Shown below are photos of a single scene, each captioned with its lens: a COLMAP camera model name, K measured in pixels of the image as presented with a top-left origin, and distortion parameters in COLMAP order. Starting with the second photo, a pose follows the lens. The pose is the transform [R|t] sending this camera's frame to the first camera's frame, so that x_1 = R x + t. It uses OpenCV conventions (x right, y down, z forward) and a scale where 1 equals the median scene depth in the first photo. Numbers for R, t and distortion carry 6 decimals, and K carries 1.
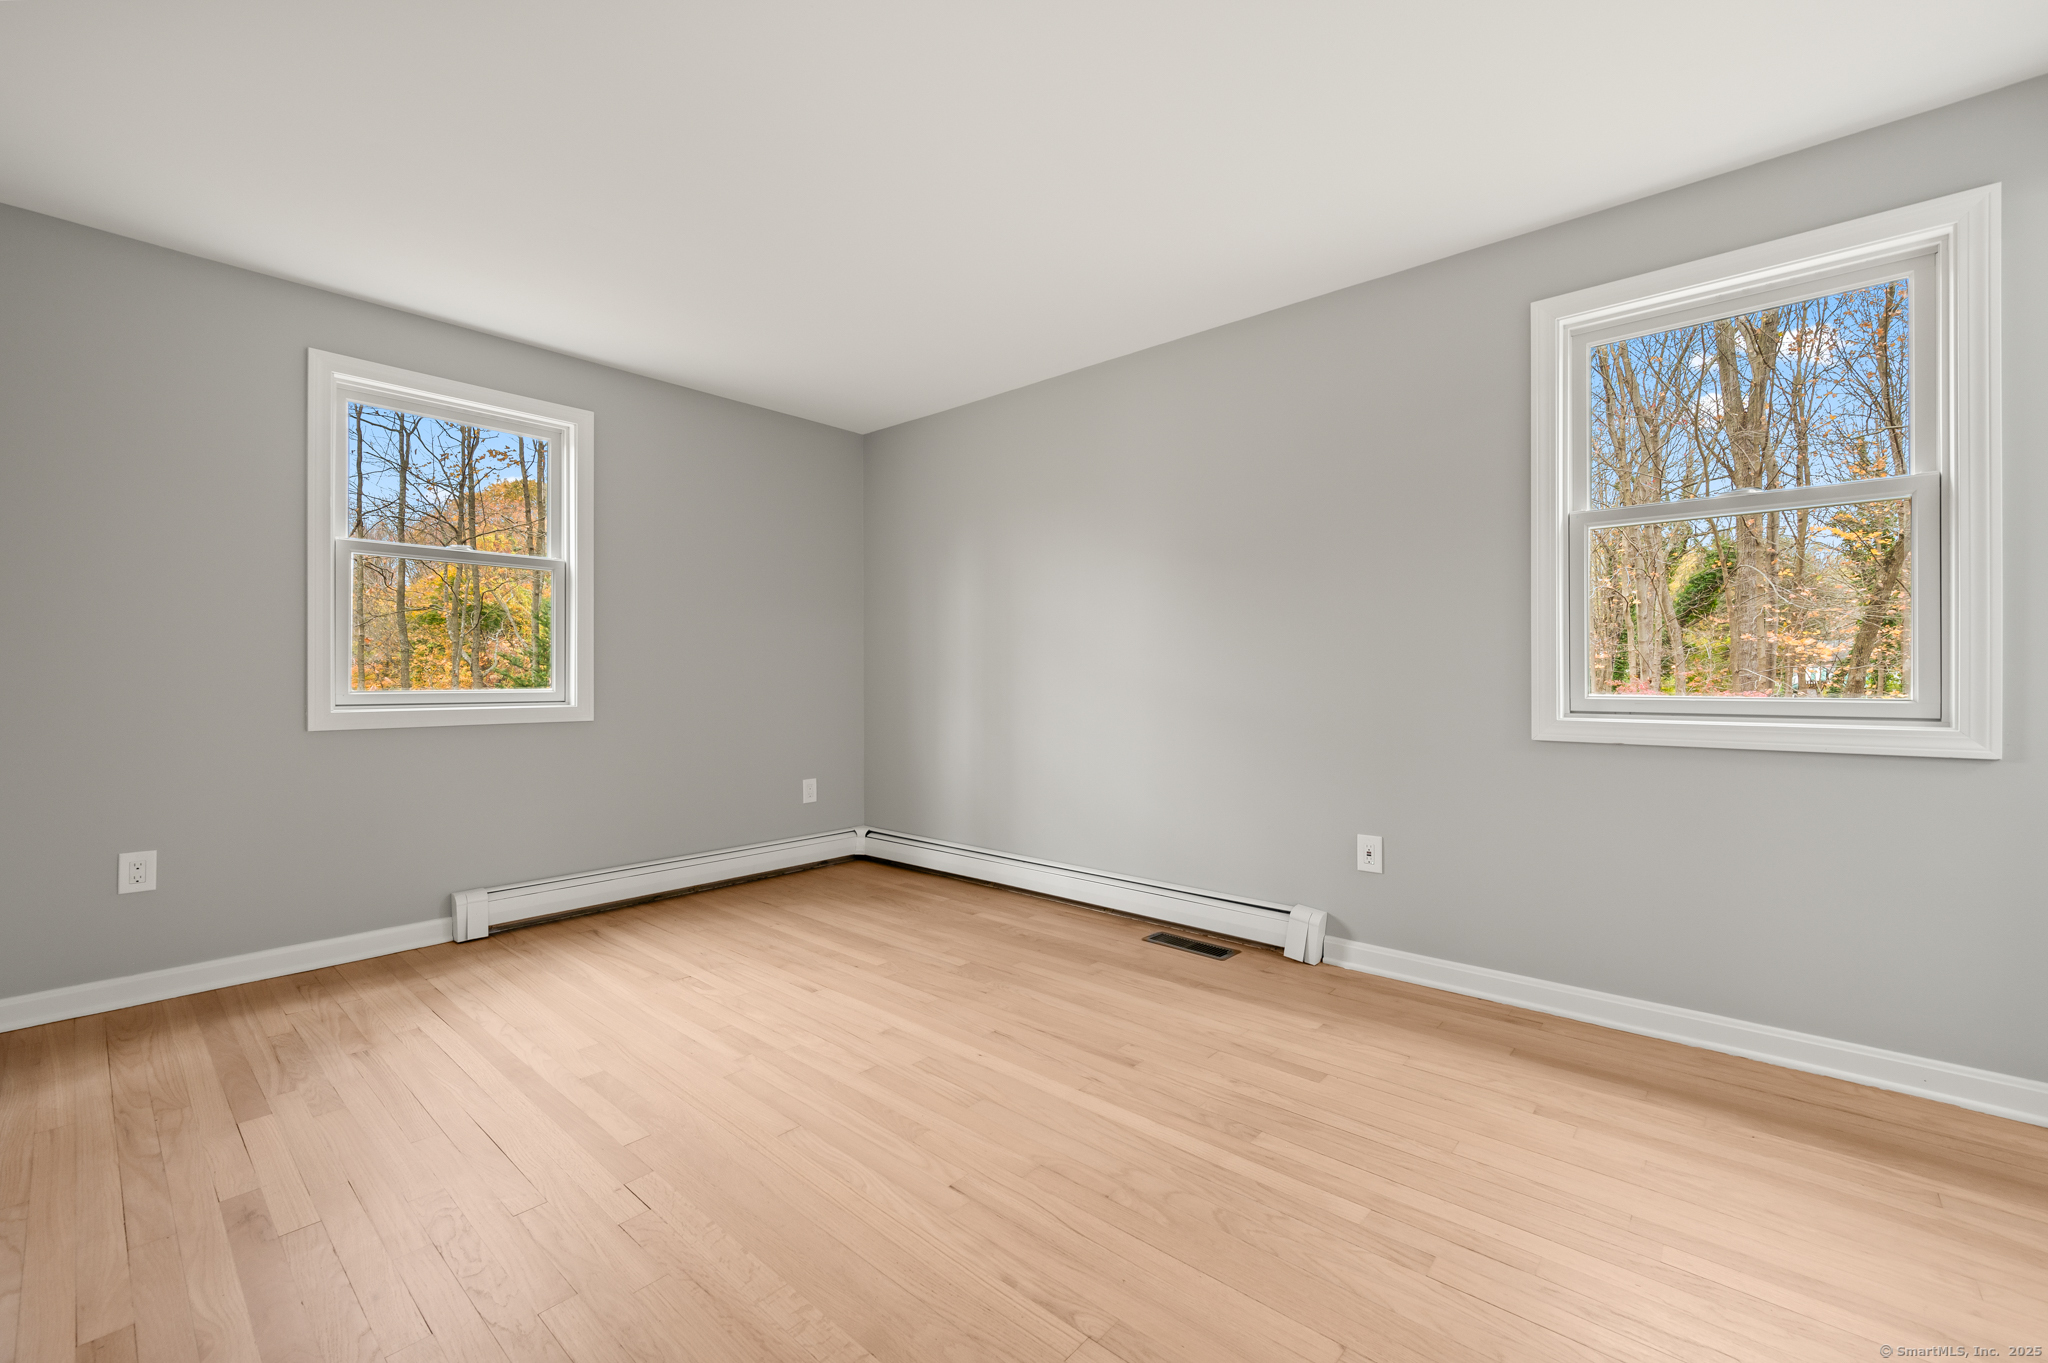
lens RADIAL K [[796.5, 0, 1033.6], [0, 796.5, 676.8], [0, 0, 1]] dist [-0.001185, -0.000199]
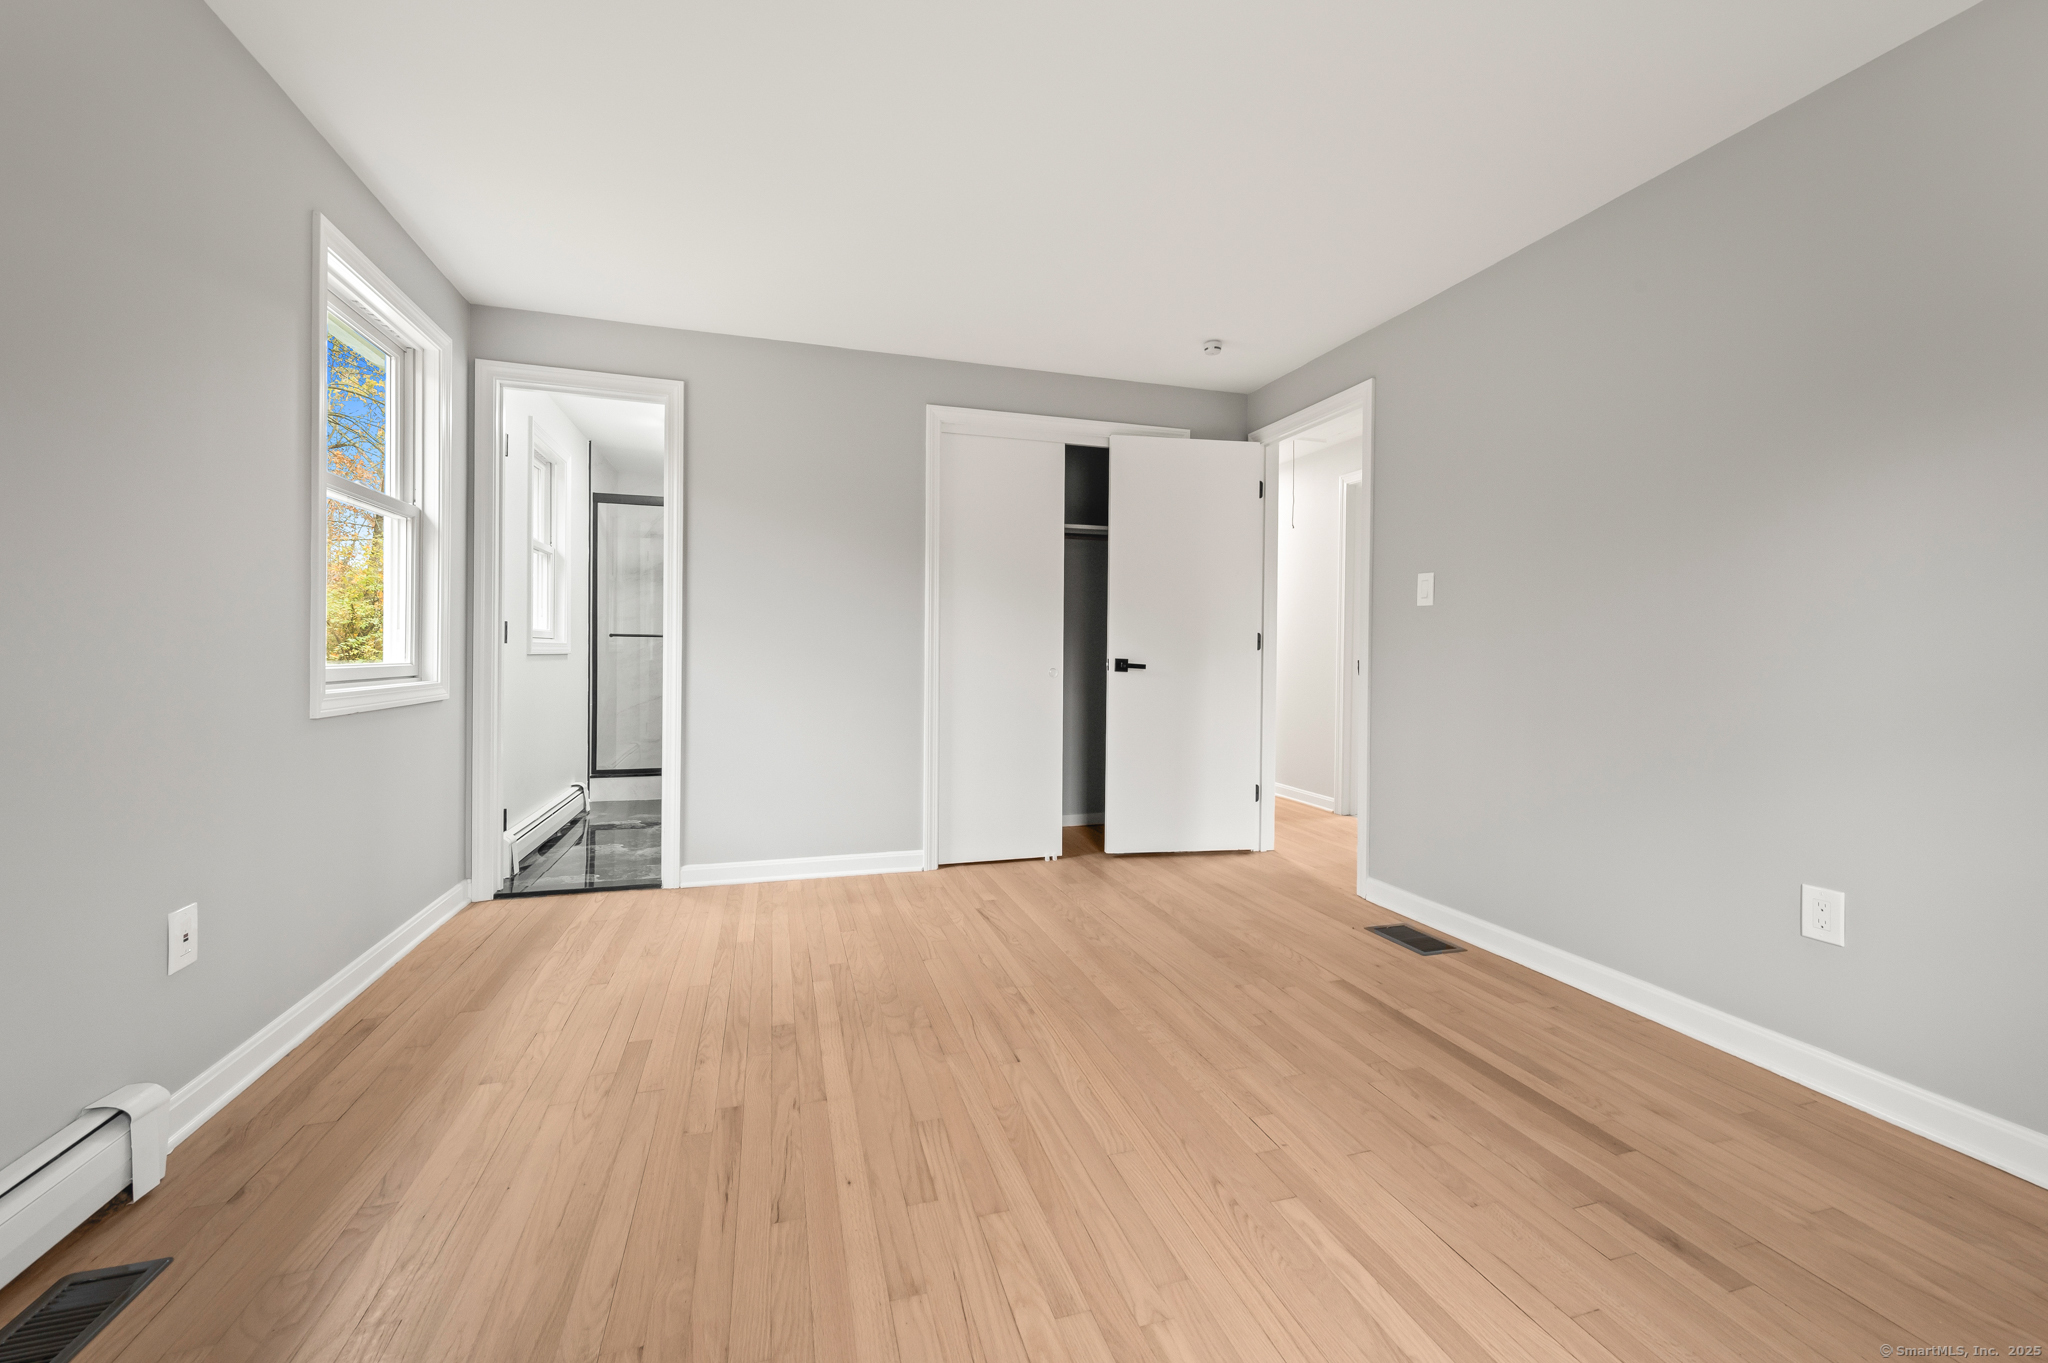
lens RADIAL K [[838.4, 0, 1018.4], [0, 838.4, 666.8], [0, 0, 1]] dist [-0.000027, -0.000412]
pose [[-0.836819, -0.016275, 0.547237, -0.527742], [-0.009046, 0.999833, 0.015901, -0.004395], [-0.547404, 0.008356, -0.836827, 1.355000]]
